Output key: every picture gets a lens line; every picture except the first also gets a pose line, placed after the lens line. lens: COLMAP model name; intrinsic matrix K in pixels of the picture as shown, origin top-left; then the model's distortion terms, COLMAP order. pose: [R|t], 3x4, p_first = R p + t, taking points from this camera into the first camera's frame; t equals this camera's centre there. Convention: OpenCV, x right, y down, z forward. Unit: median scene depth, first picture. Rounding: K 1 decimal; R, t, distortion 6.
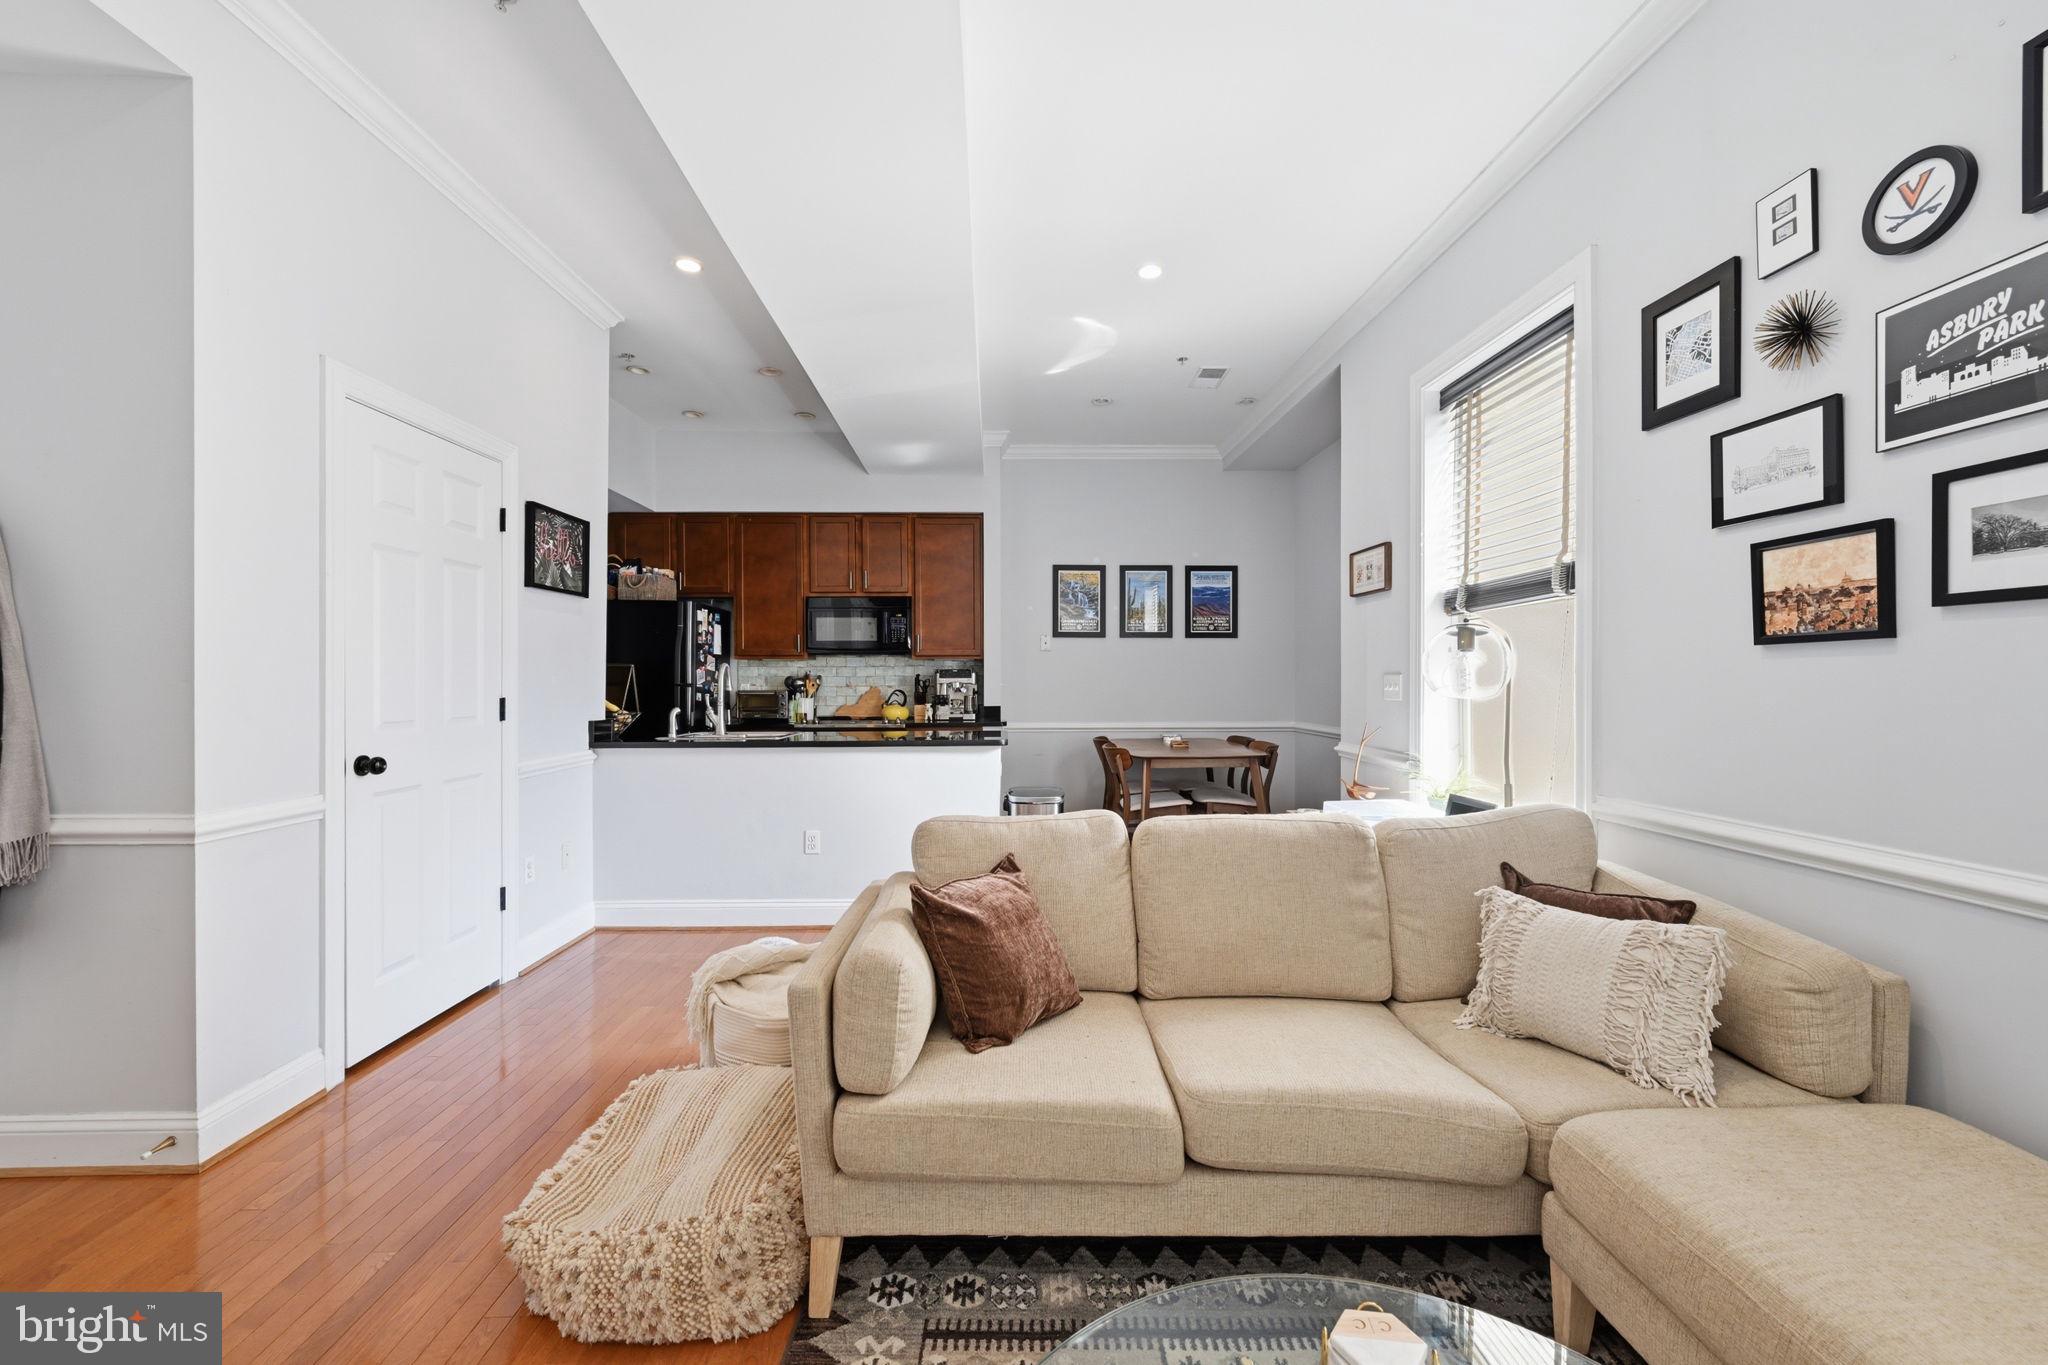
lens RADIAL K [[815.8, 0, 1037.0], [0, 815.8, 687.7], [0, 0, 1]] dist [-0.001626, 0.001133]
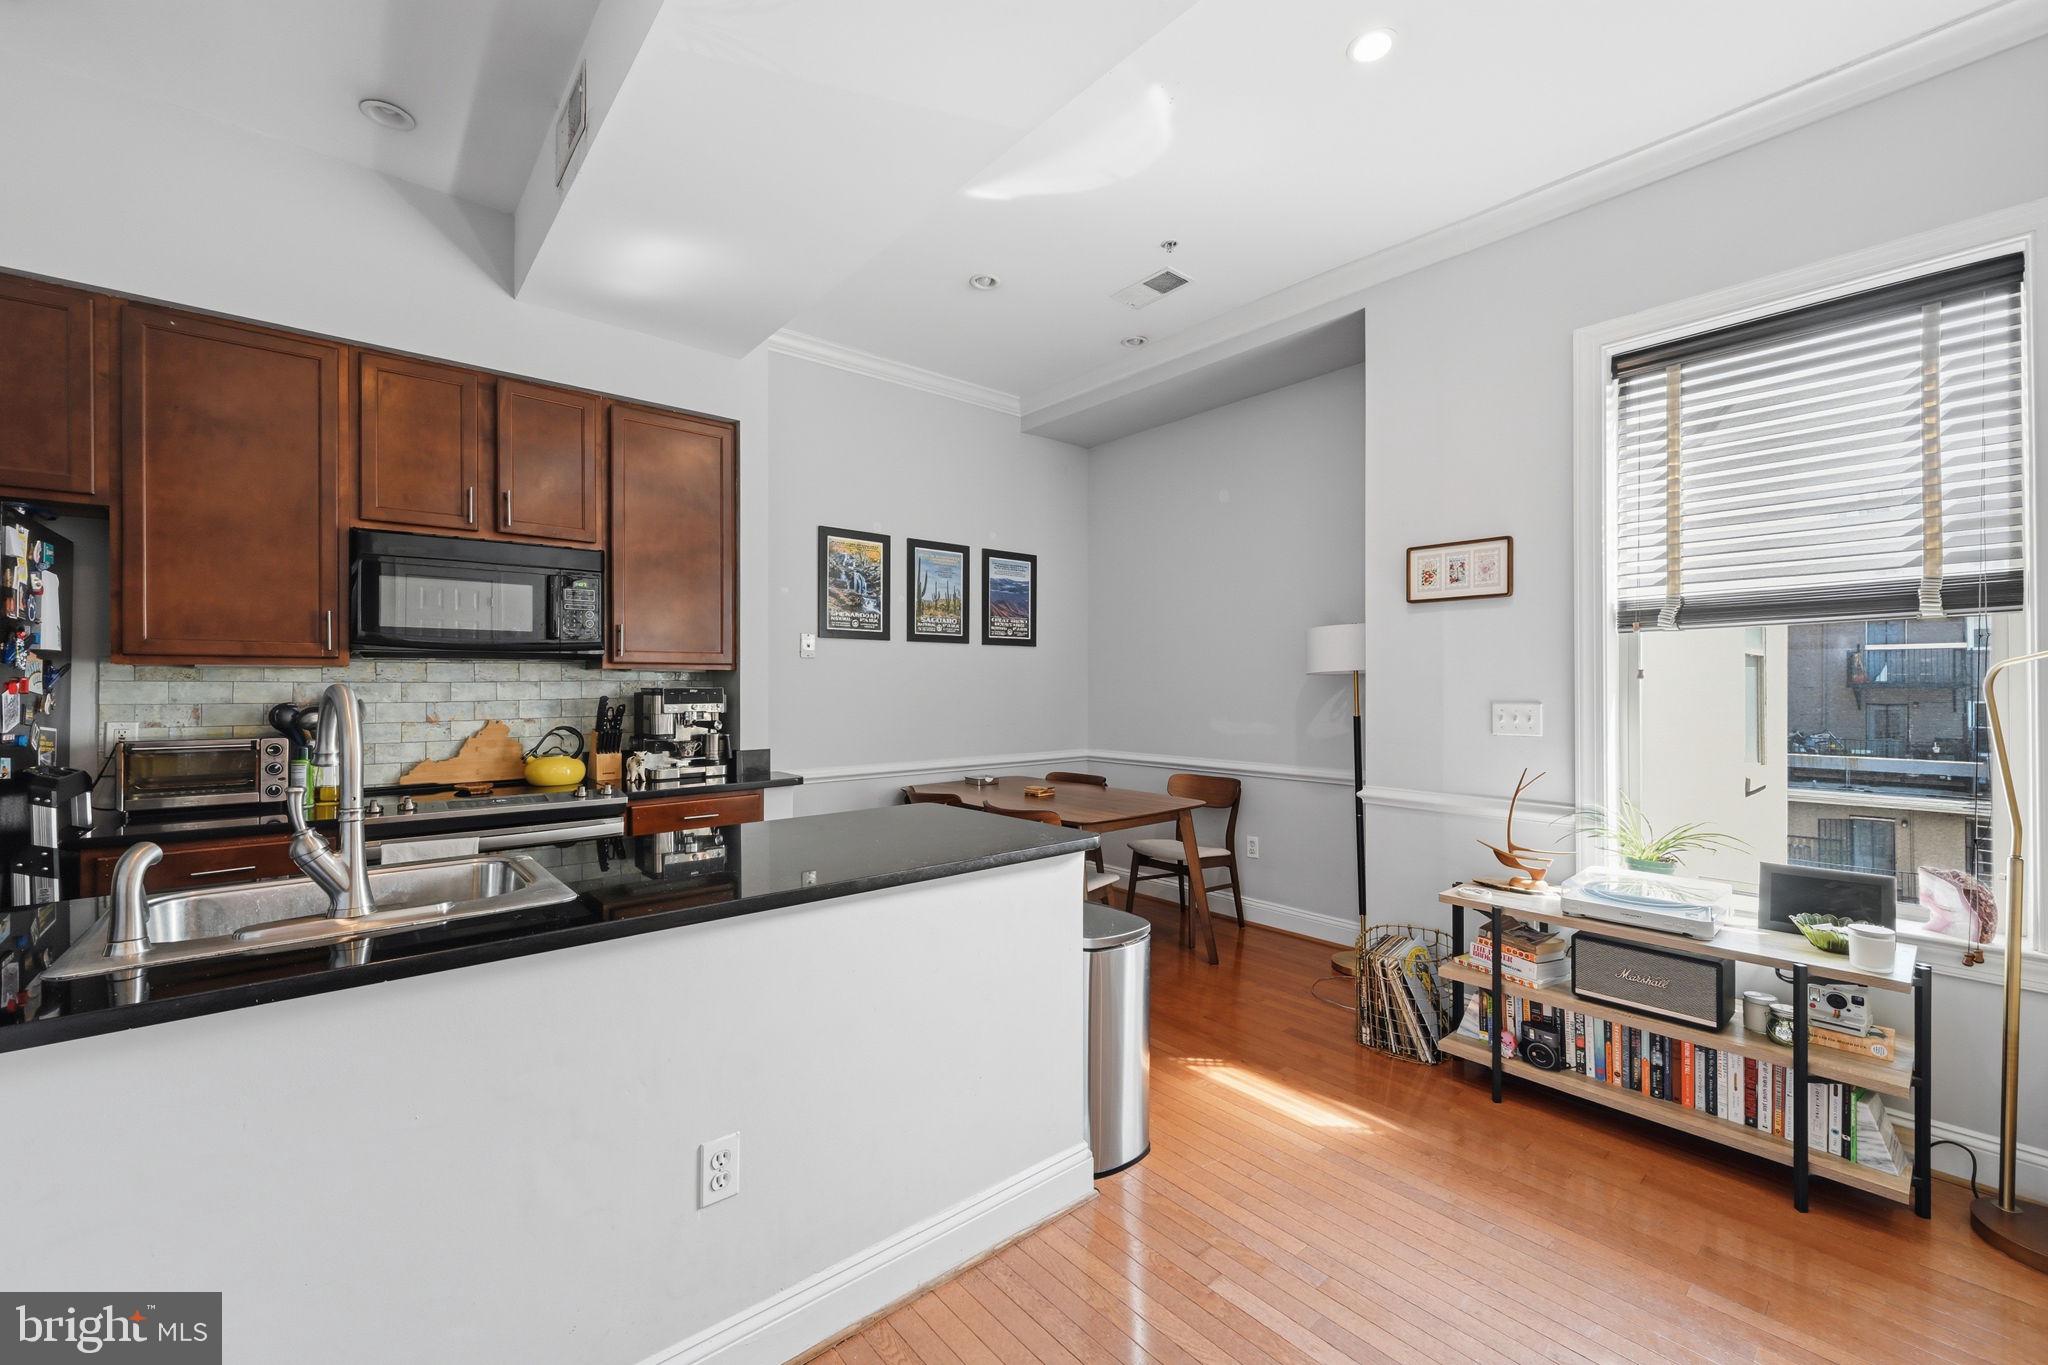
lens RADIAL K [[815.8, 0, 1026.8], [0, 815.8, 683.5], [0, 0, 1]] dist [-0.001626, 0.001133]
pose [[0.787552, 0.002640, 0.616243, -0.280847], [0.005784, 0.999915, -0.011675, -0.019004], [-0.616221, 0.012759, 0.787470, 0.440689]]
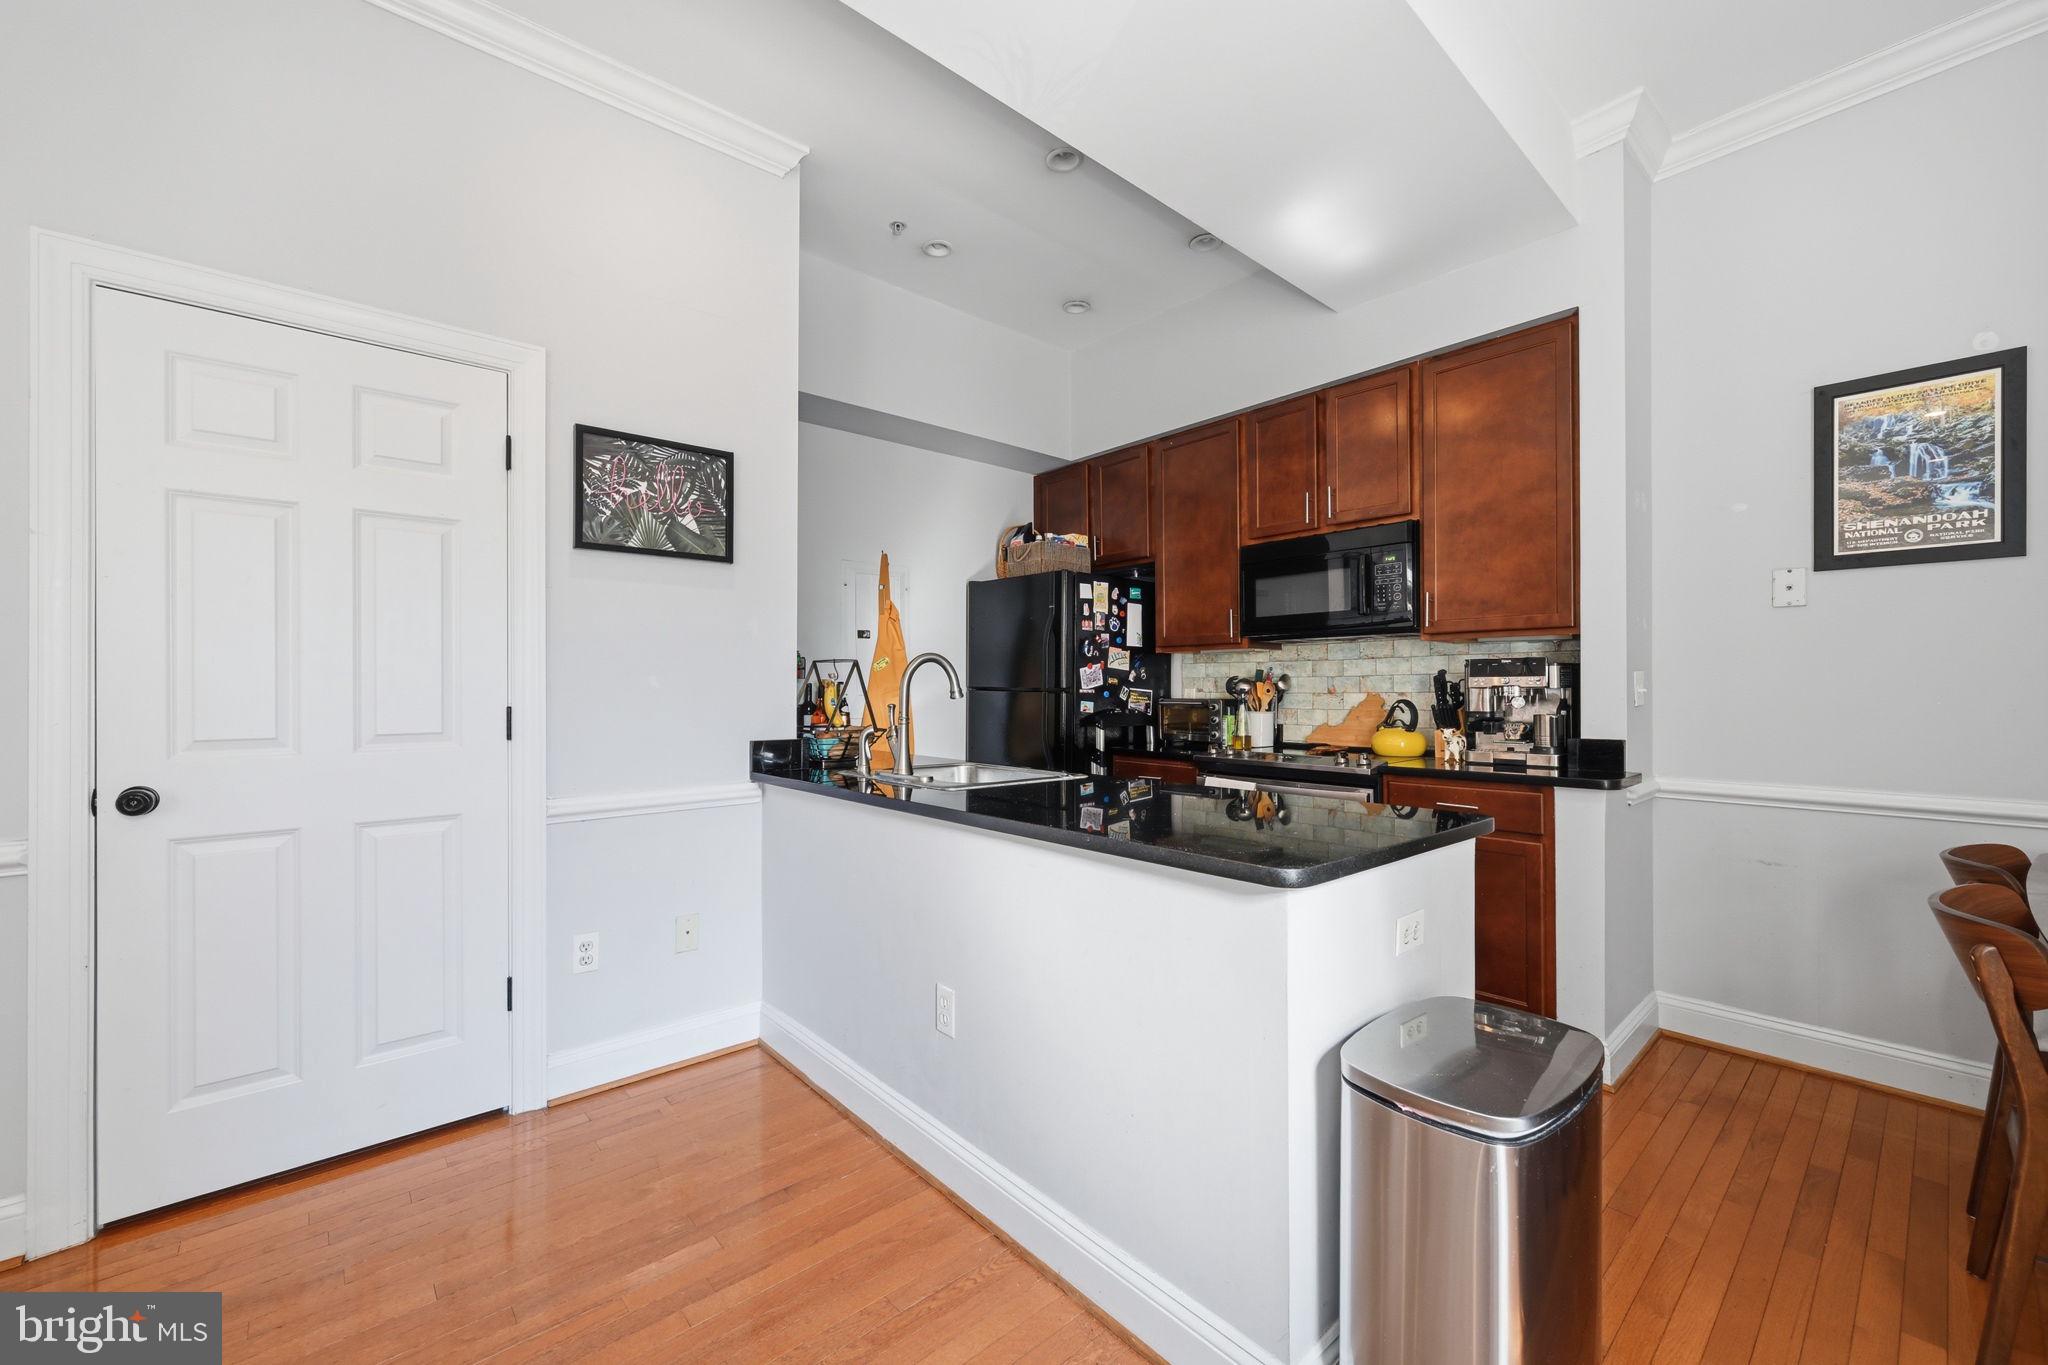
lens RADIAL K [[815.8, 0, 1032.5], [0, 815.8, 684.8], [0, 0, 1]] dist [-0.001626, 0.001133]
pose [[0.630701, -0.002698, -0.776022, 0.098024], [-0.005763, 0.999950, -0.008161, -0.001900], [0.776005, 0.009619, 0.630653, 0.518648]]
